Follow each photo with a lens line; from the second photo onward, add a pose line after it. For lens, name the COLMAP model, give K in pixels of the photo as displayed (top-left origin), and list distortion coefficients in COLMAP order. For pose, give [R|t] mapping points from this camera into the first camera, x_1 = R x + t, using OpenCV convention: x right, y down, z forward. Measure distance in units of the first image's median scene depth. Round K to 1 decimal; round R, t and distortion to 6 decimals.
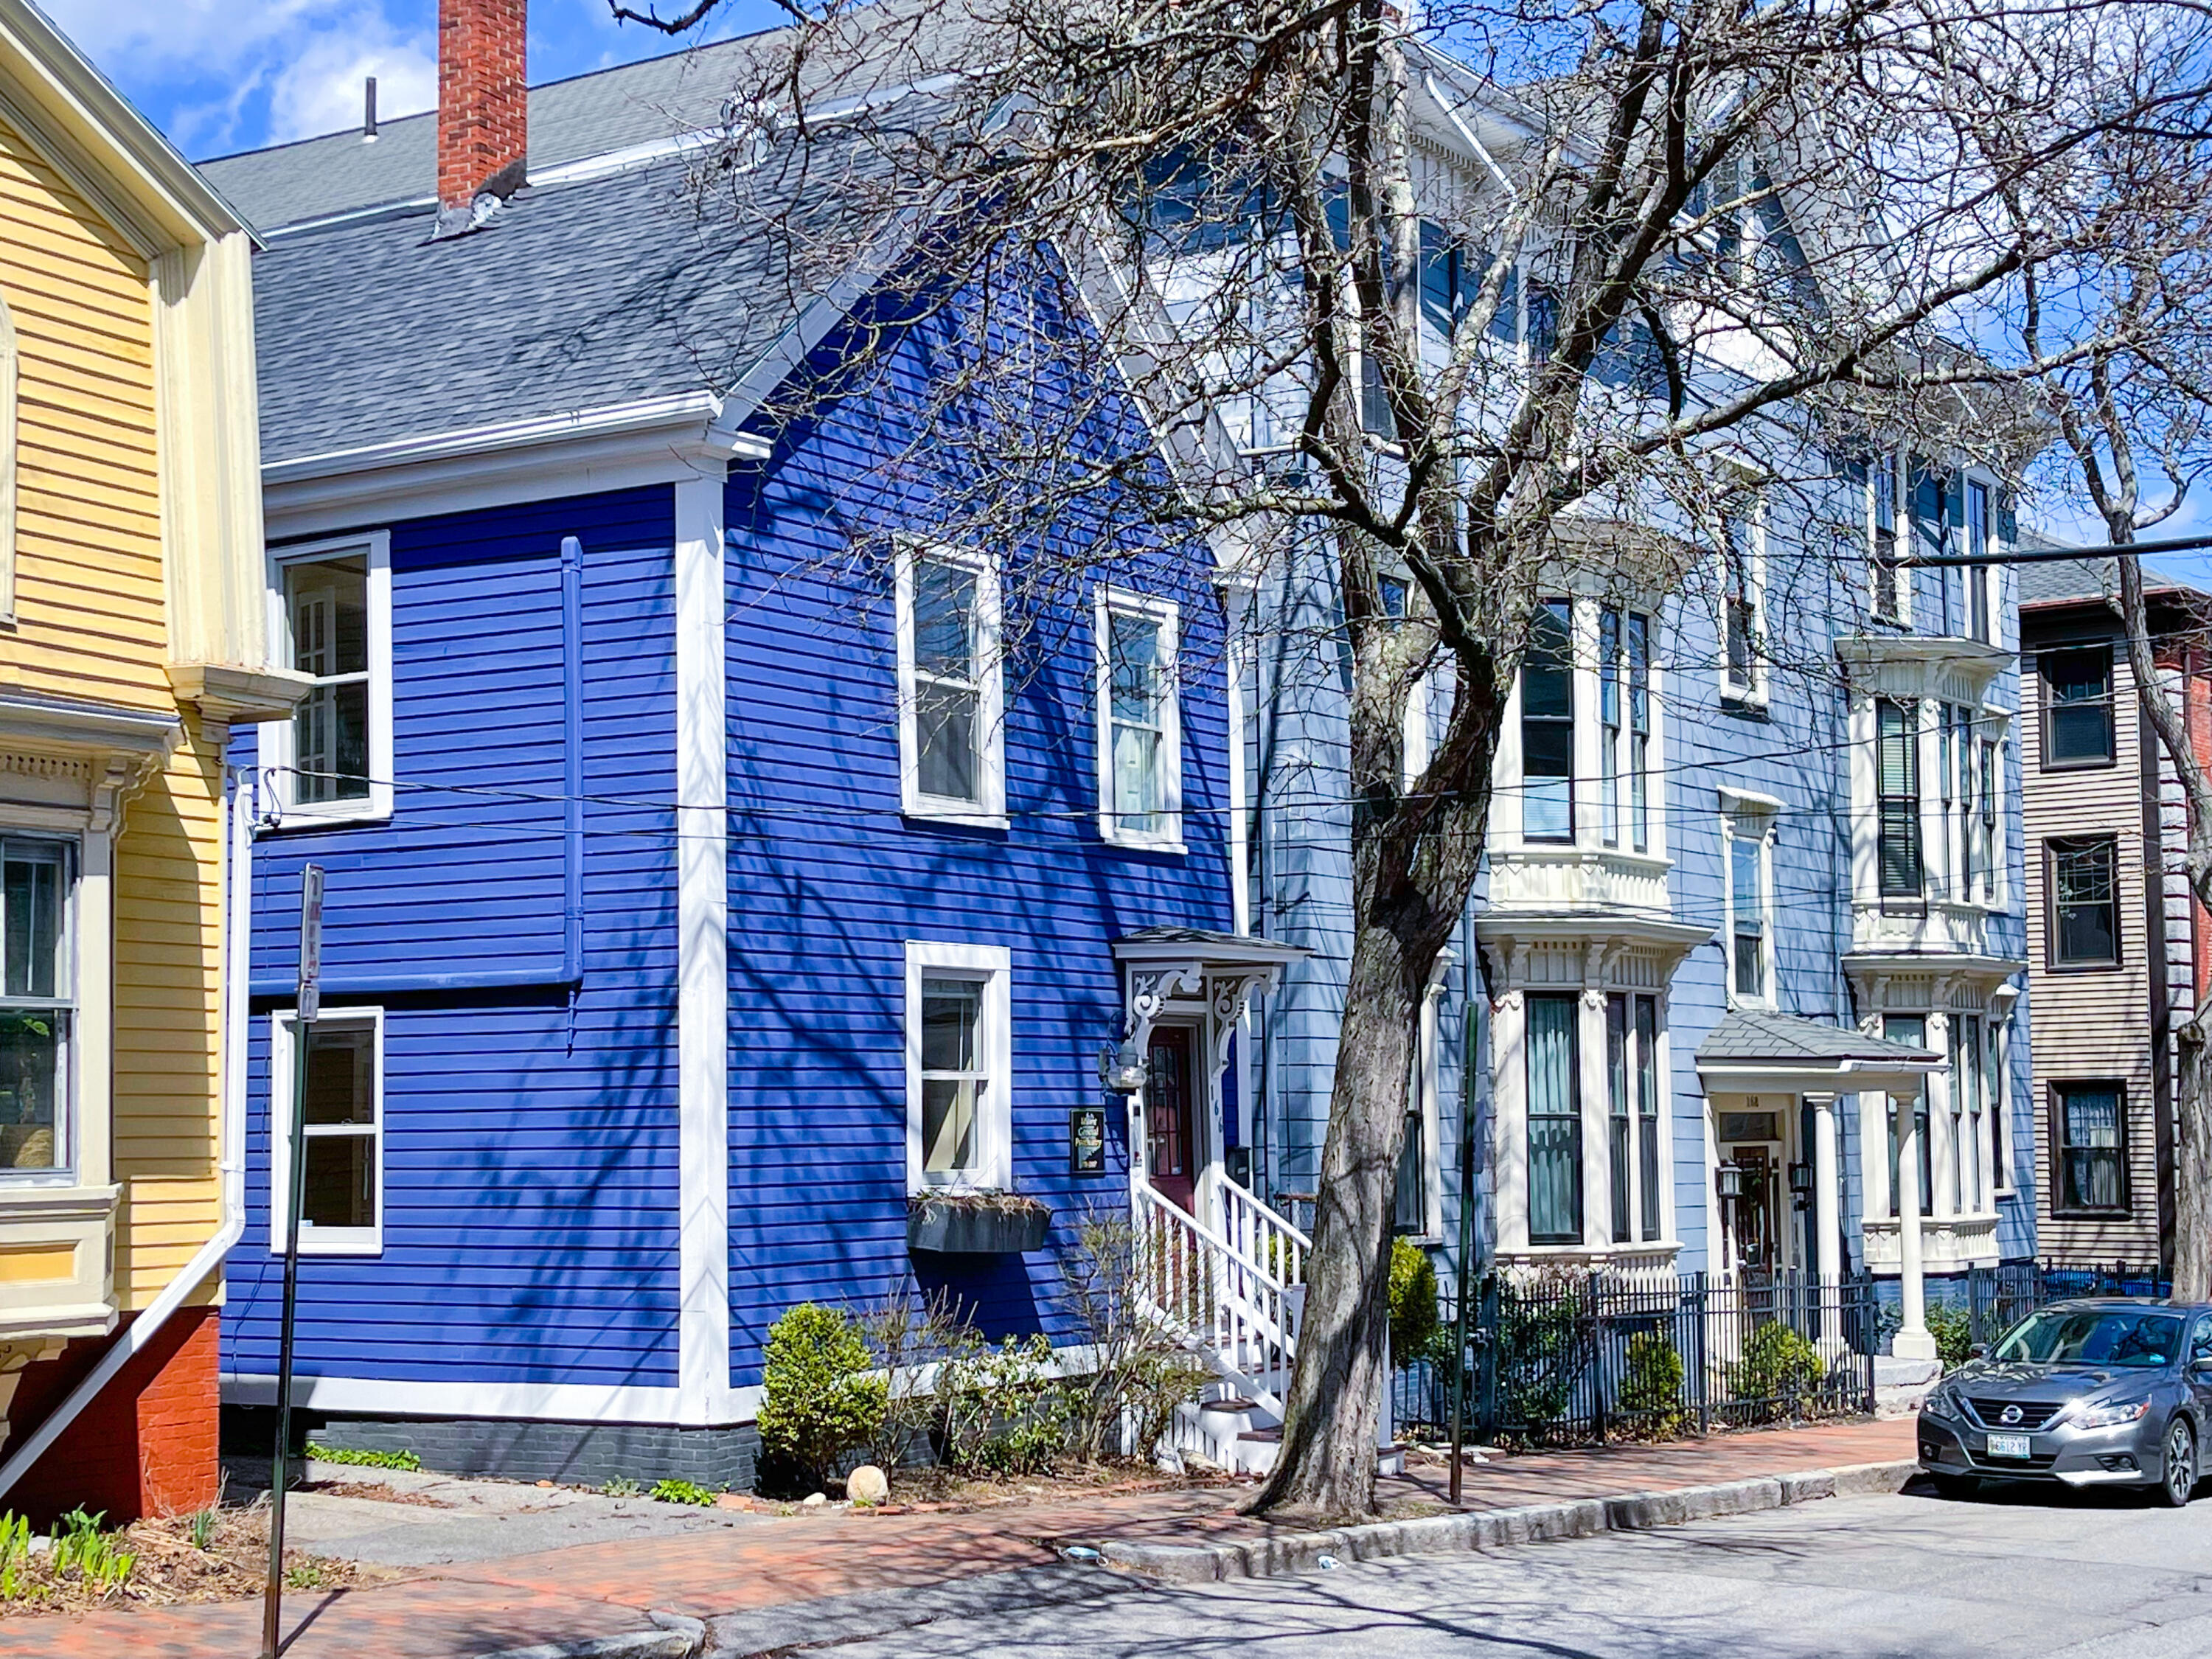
lens RADIAL K [[3036.3, 0, 1106.0], [0, 3036.3, 829.5], [0, 0, 1]] dist [-0.080306, 0.053252]
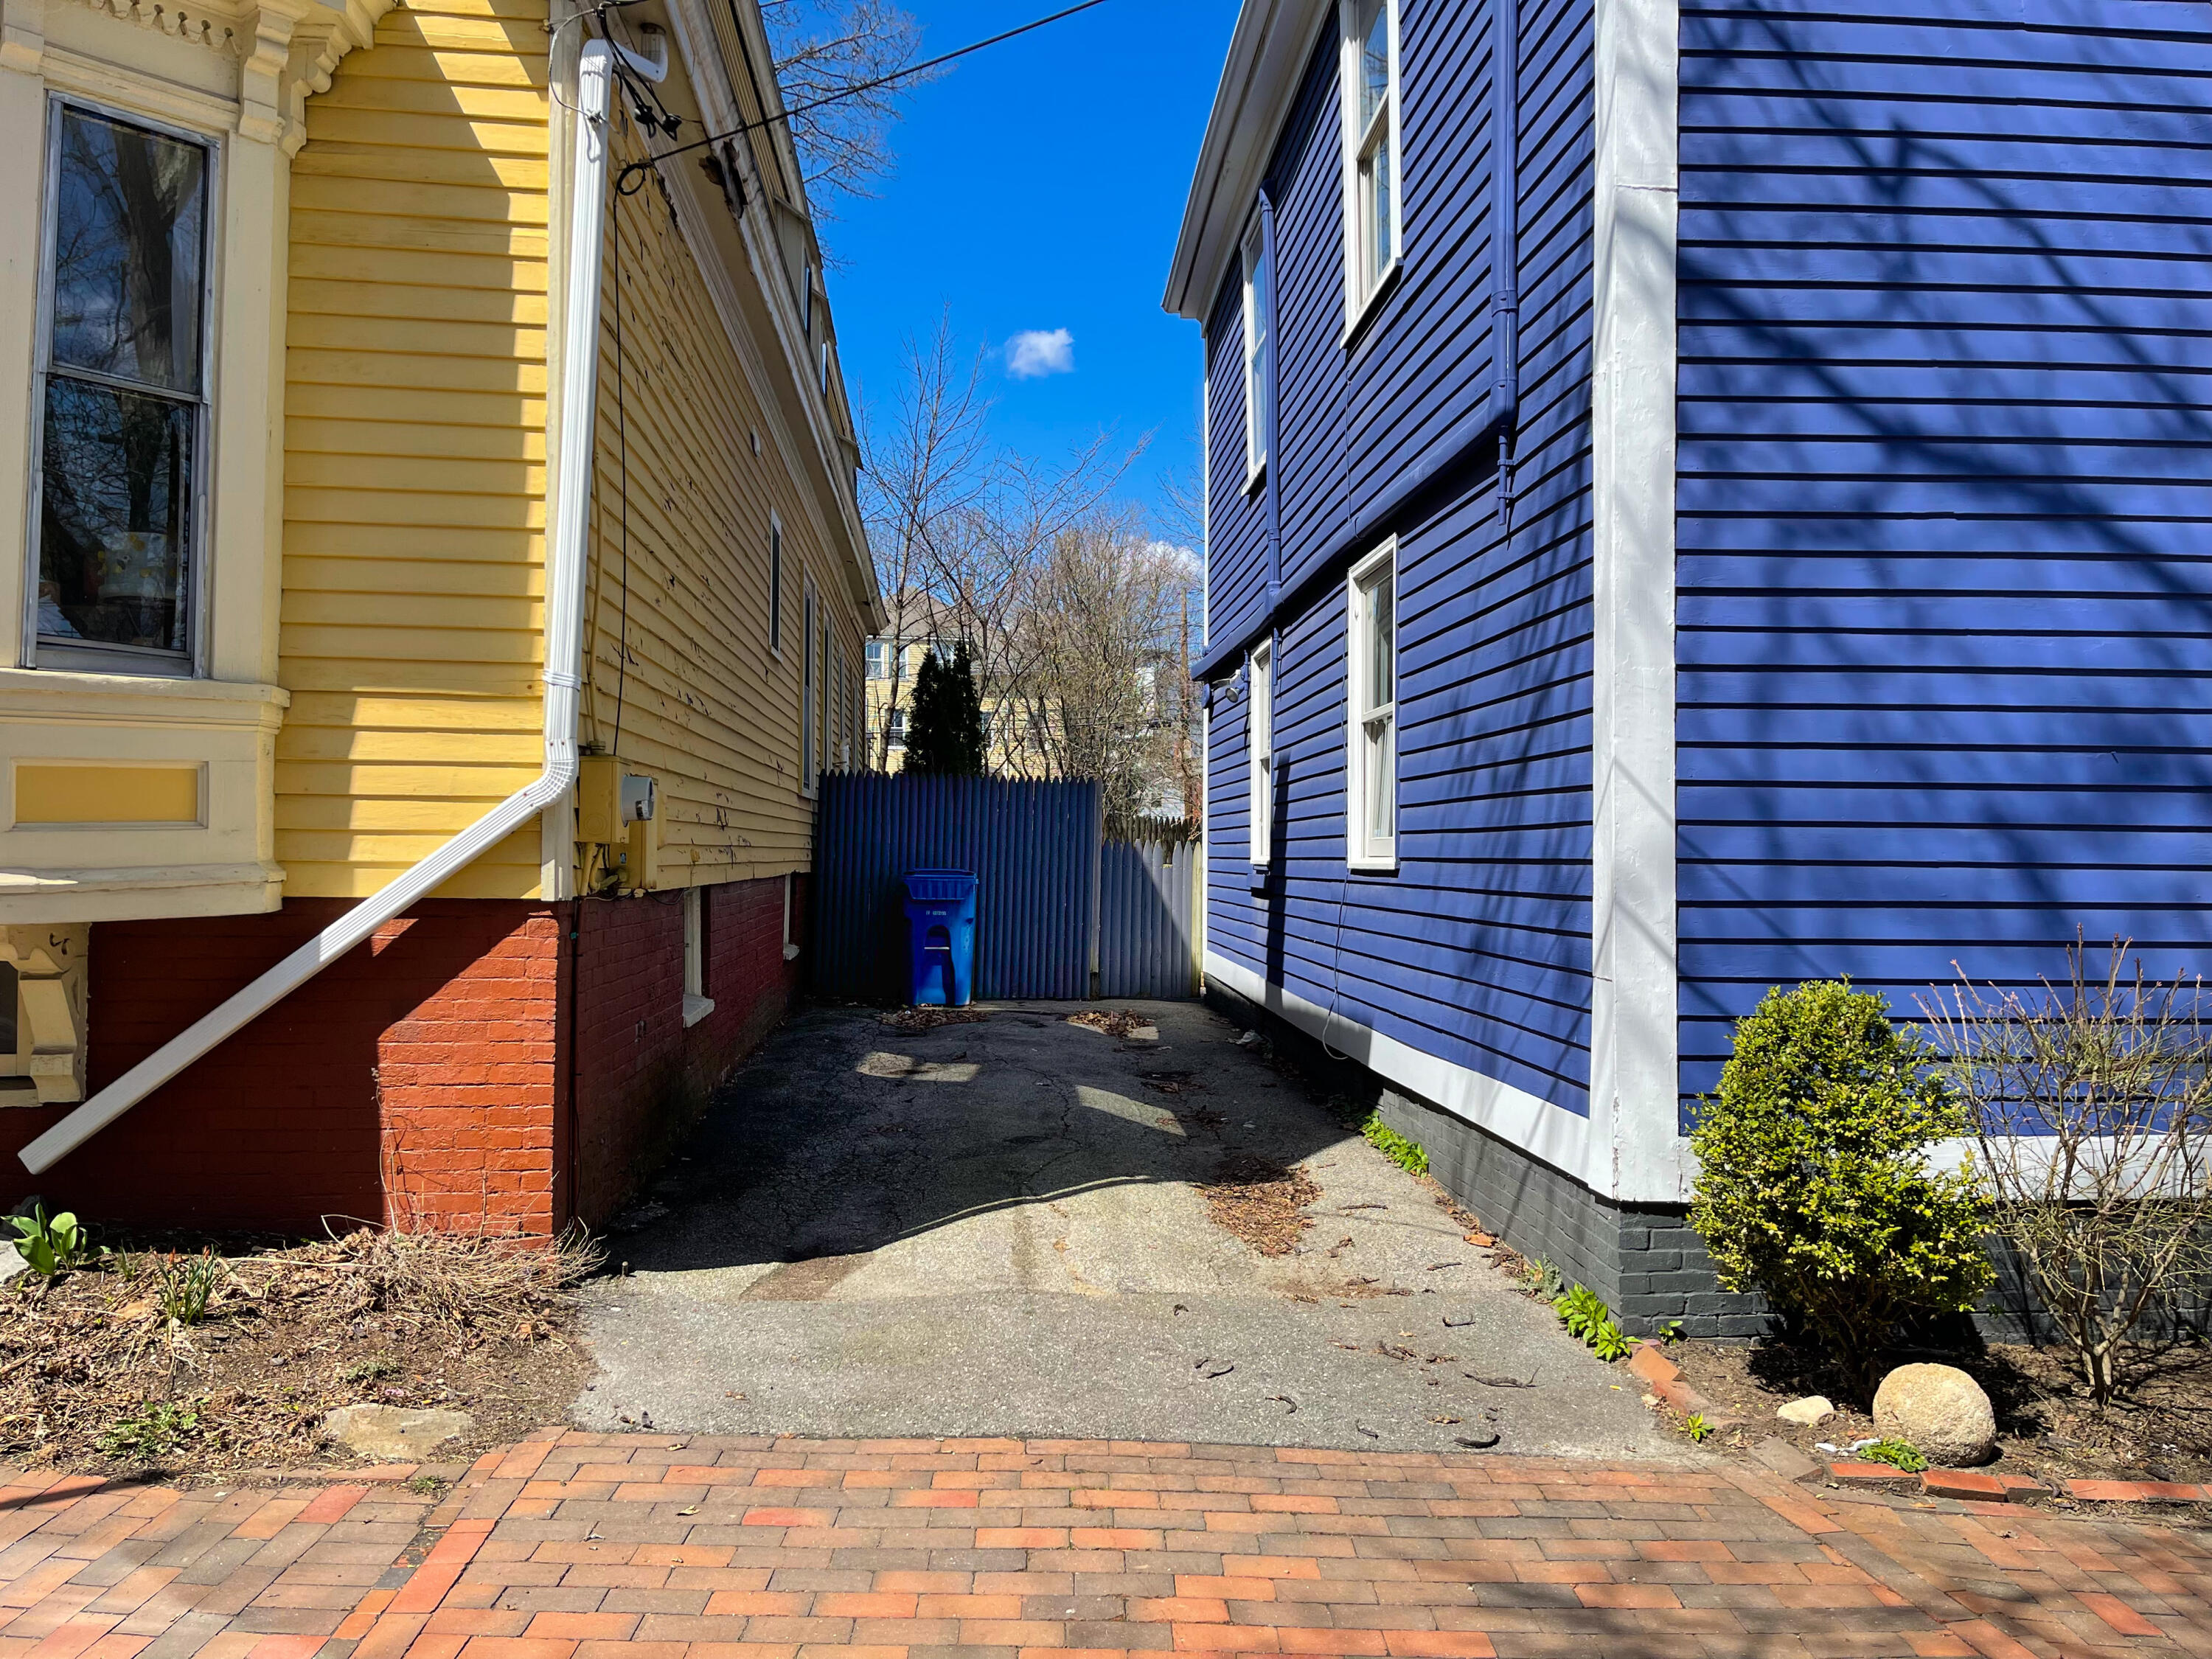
lens RADIAL K [[1642.6, 0, 1169.0], [0, 1642.6, 806.8], [0, 0, 1]] dist [0.089194, -0.114272]
pose [[0.599387, -0.002660, -0.800455, 0.045788], [0.059125, 0.997410, 0.040958, 0.107982], [0.798273, -0.071877, 0.597992, 0.733923]]
